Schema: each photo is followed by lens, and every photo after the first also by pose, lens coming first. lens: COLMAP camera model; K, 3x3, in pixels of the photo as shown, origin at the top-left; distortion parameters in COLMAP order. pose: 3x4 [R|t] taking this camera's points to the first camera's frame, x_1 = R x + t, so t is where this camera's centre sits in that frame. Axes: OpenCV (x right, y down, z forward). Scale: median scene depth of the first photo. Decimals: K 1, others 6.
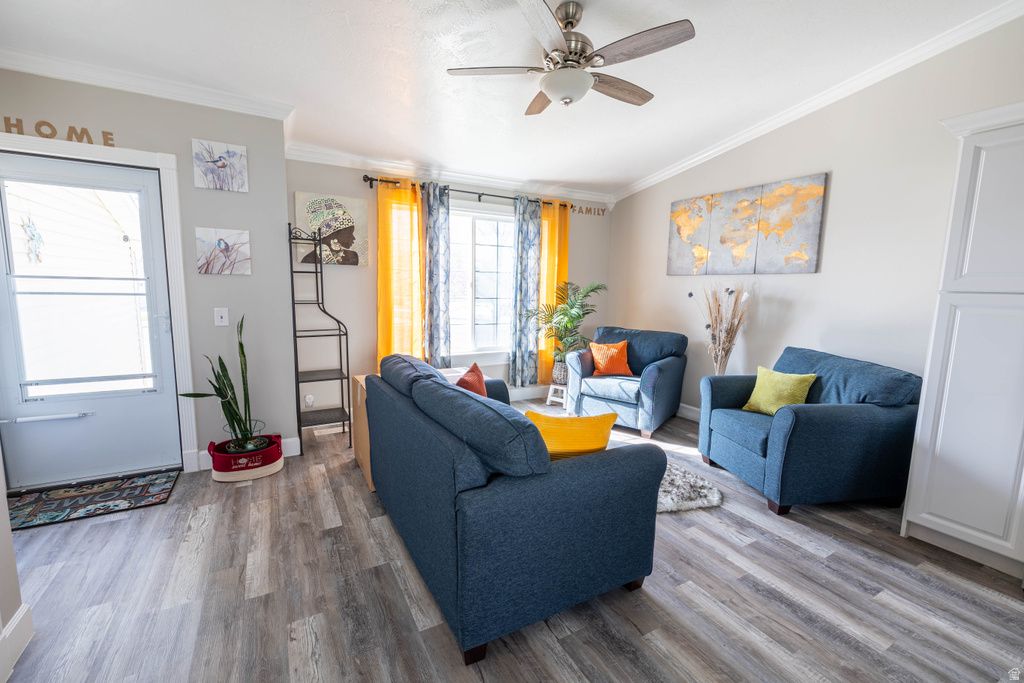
lens RADIAL K [[435.0, 0, 511.7], [0, 435.0, 342.9], [0, 0, 1]] dist [0.000277, -0.000435]
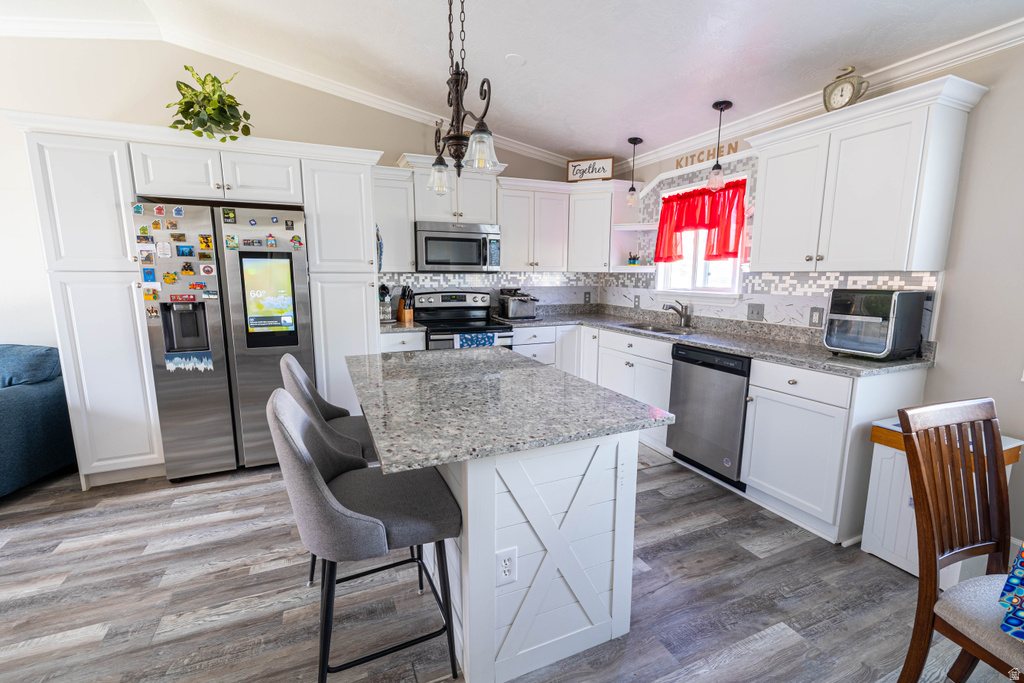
lens RADIAL K [[435.0, 0, 511.5], [0, 435.0, 343.8], [0, 0, 1]] dist [0.000277, -0.000435]
pose [[0.100767, -0.175380, 0.979330, -0.026270], [0.129001, 0.978334, 0.161929, 0.039788], [-0.986511, 0.110018, 0.121208, -0.300961]]
